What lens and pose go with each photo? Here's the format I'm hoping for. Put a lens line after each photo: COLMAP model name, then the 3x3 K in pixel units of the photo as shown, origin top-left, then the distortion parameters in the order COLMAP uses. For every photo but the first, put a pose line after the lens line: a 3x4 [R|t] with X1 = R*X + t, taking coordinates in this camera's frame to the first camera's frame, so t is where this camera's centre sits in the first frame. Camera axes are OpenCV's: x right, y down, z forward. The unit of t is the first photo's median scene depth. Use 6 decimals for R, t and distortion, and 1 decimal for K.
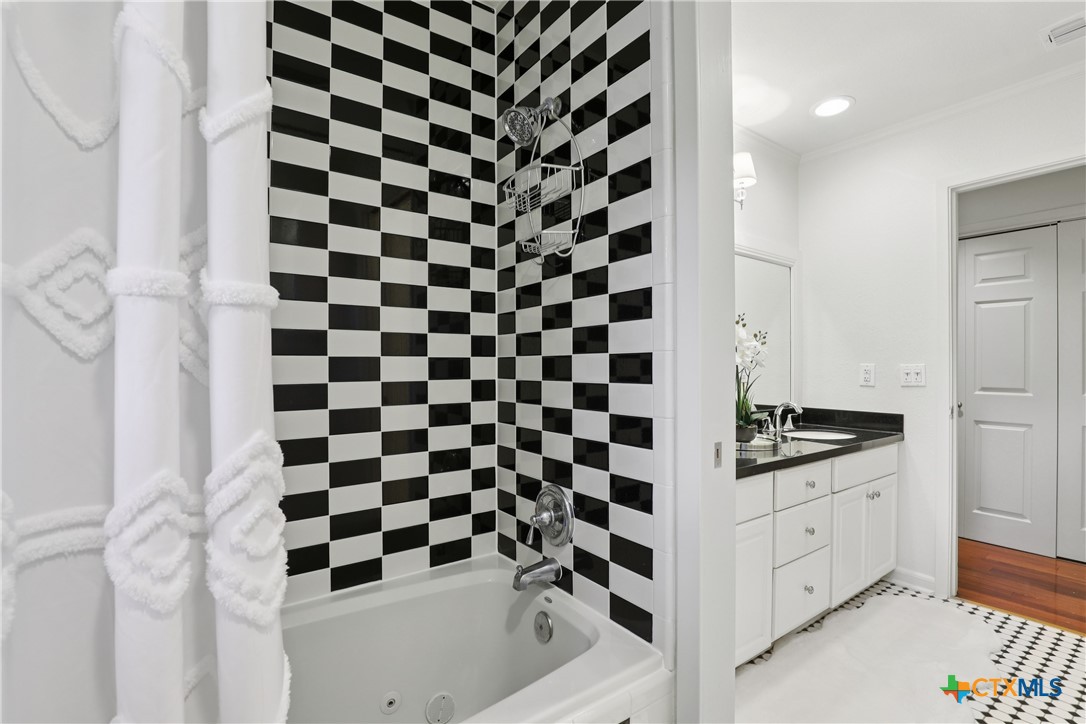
lens RADIAL K [[495.8, 0, 543.5], [0, 495.8, 364.2], [0, 0, 1]] dist [-0.033285, 0.003448]
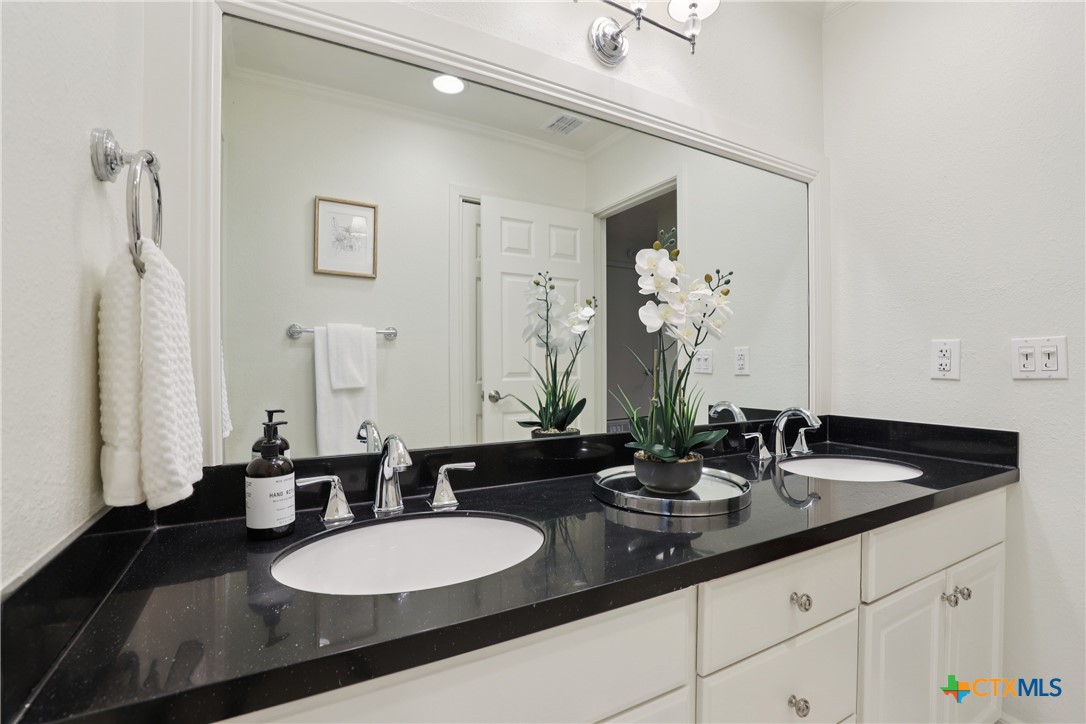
lens RADIAL K [[495.8, 0, 544.5], [0, 495.8, 366.2], [0, 0, 1]] dist [-0.033285, 0.003448]
pose [[0.994012, -0.003634, -0.109207, 0.272047], [0.004338, 0.999971, 0.006211, 0.025227], [0.109181, -0.006647, 0.994000, 0.405006]]
